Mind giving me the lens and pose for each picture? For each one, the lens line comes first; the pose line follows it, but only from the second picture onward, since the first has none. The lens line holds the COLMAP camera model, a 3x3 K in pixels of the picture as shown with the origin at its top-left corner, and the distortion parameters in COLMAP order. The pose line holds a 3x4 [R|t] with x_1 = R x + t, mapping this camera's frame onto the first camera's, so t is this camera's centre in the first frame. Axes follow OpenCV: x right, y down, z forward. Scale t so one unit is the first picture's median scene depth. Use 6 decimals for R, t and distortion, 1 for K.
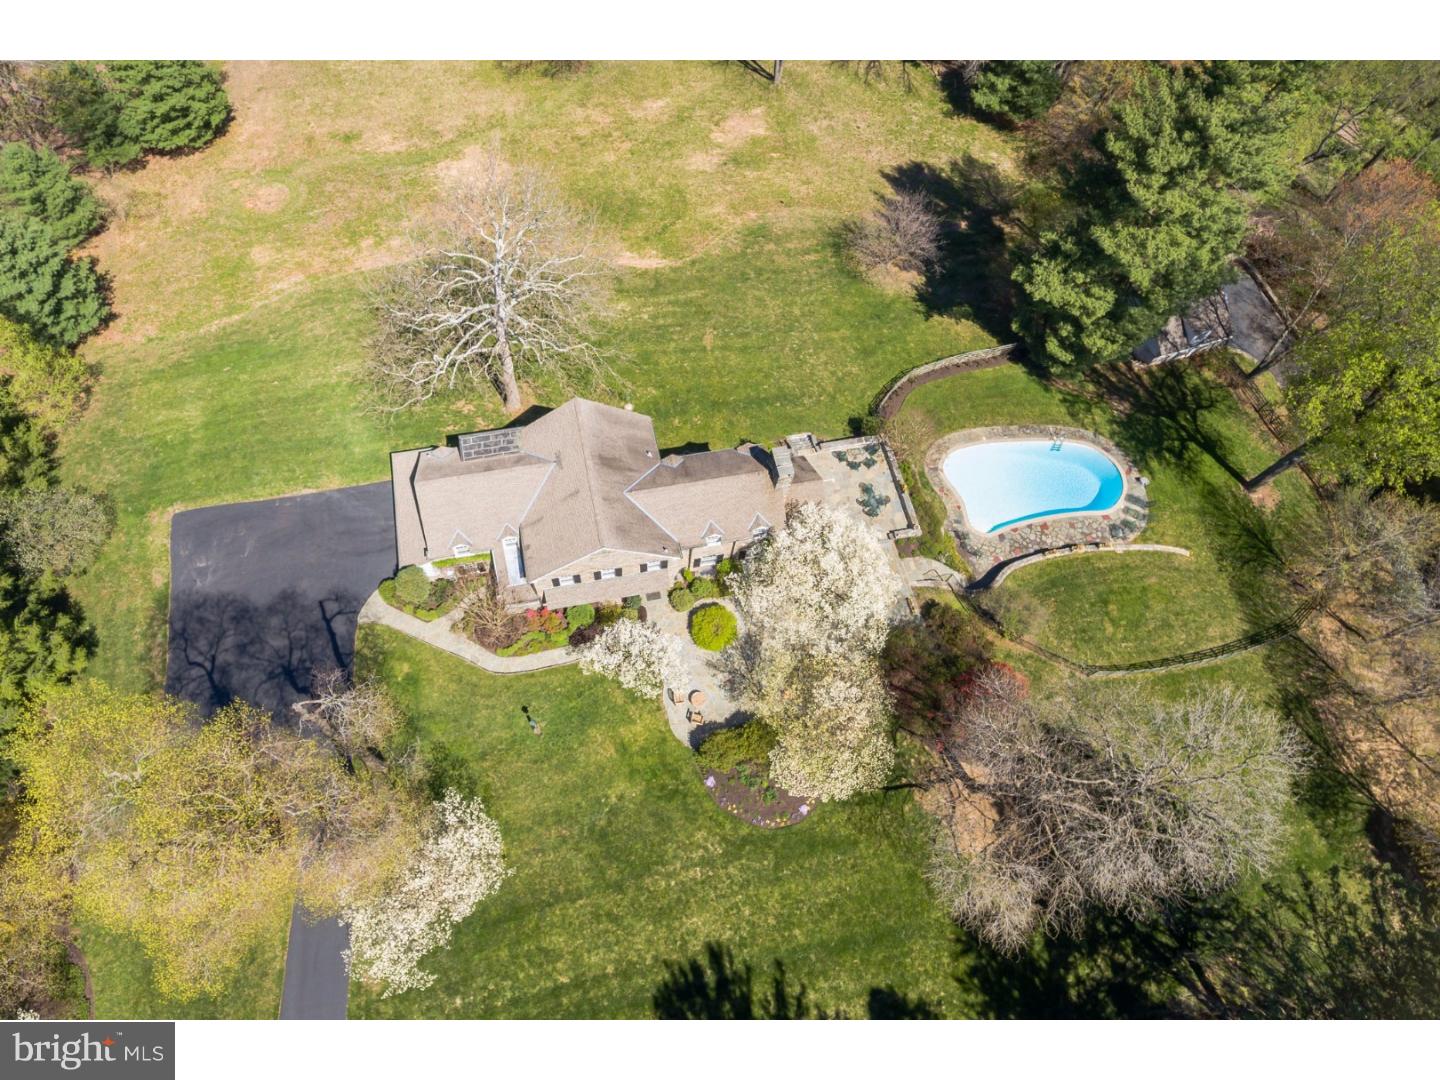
lens RADIAL K [[996.6, 0, 720.0], [0, 996.6, 540.0], [0, 0, 1]] dist [0.019343, 0.001604]
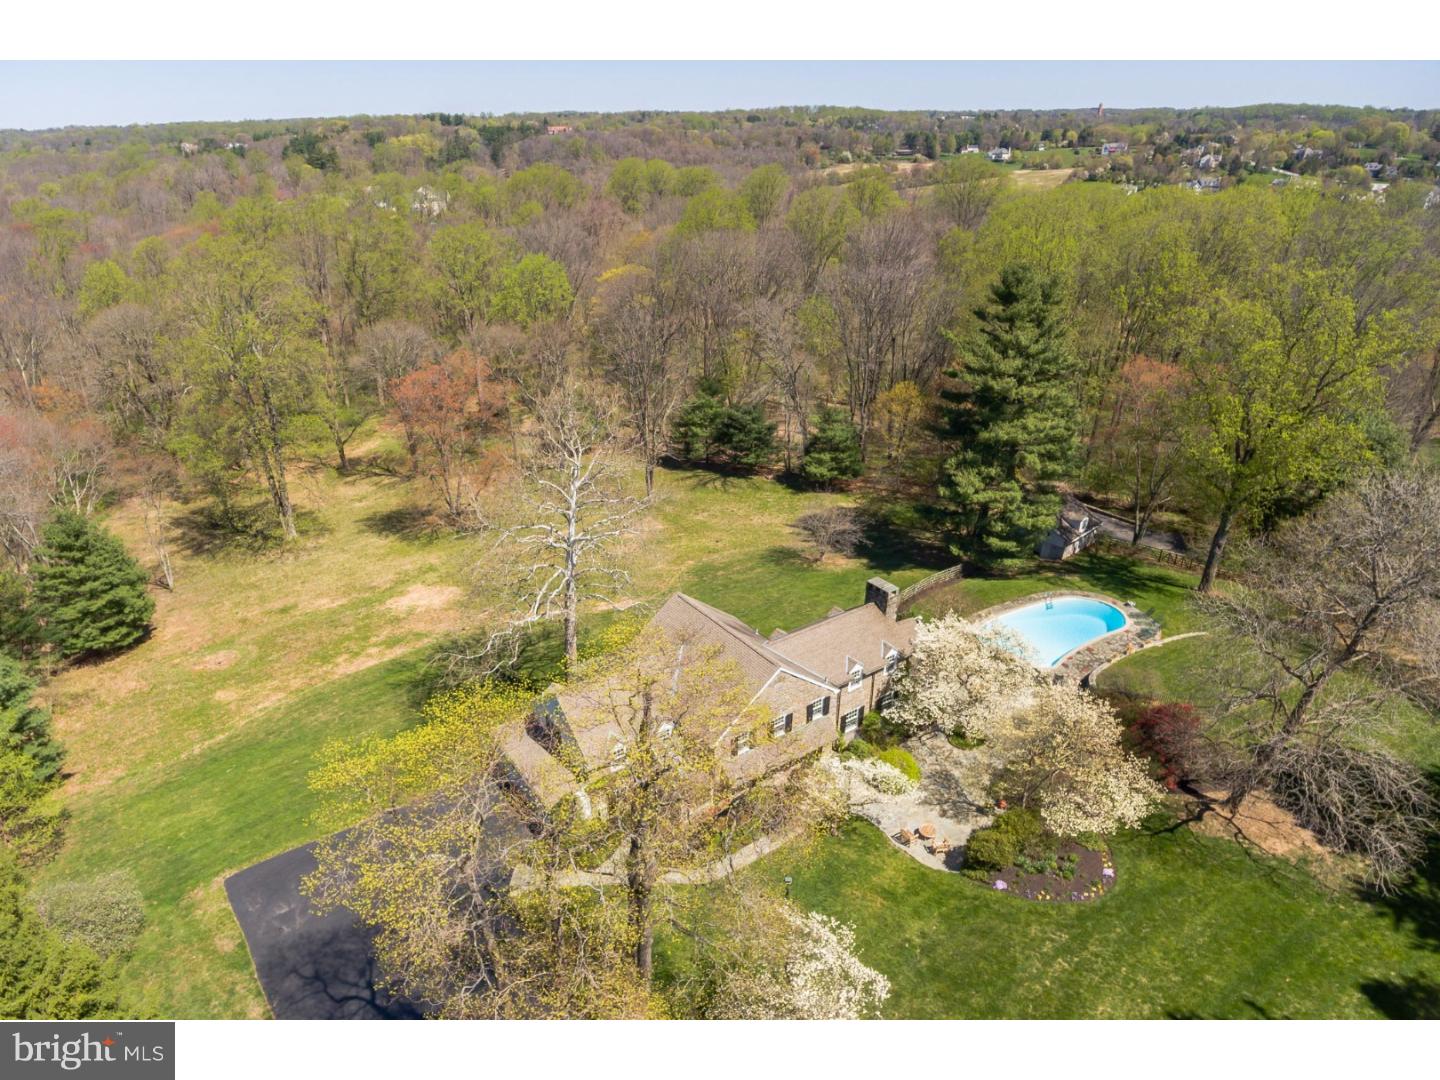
lens RADIAL K [[1008.6, 0, 720.0], [0, 1008.6, 540.0], [0, 0, 1]] dist [0.002297, 0.000470]
pose [[0.907159, -0.217096, 0.360461, -0.362371], [0.398453, 0.718566, -0.569998, 0.329403], [-0.135271, 0.660706, 0.738356, 0.169793]]
